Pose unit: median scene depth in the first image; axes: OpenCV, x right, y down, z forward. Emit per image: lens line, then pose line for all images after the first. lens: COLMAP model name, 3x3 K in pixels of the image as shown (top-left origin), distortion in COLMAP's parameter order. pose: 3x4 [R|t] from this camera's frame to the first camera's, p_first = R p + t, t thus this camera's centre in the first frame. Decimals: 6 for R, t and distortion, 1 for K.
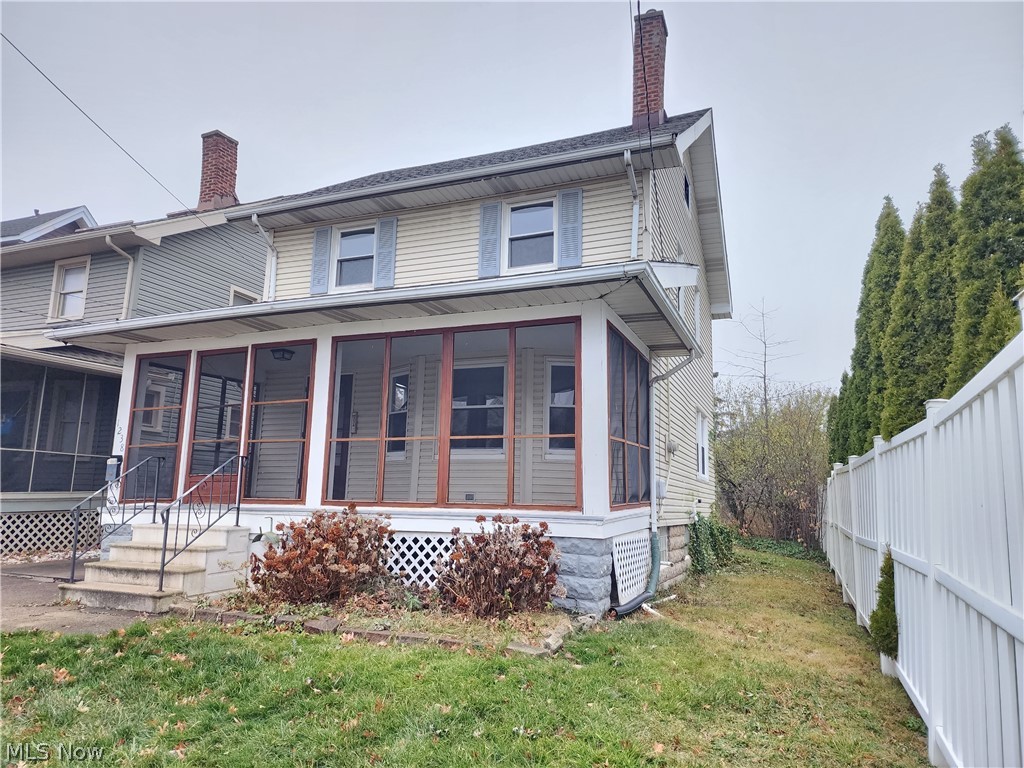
lens RADIAL K [[681.7, 0, 511.0], [0, 681.7, 393.8], [0, 0, 1]] dist [0.089637, -0.080902]
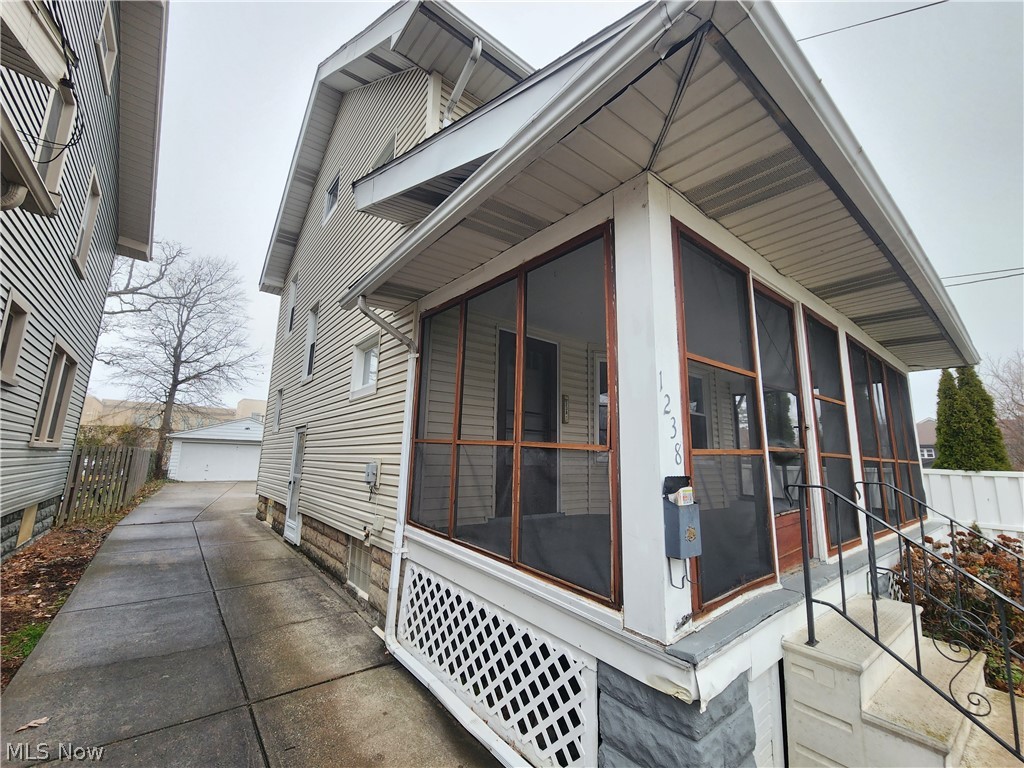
lens RADIAL K [[423.8, 0, 513.0], [0, 423.8, 380.4], [0, 0, 1]] dist [-0.000655, 0.000717]
pose [[0.488240, 0.150107, 0.859703, -0.796740], [-0.151616, 0.984706, -0.085828, 0.072348], [-0.859438, -0.088440, 0.503532, 0.973597]]
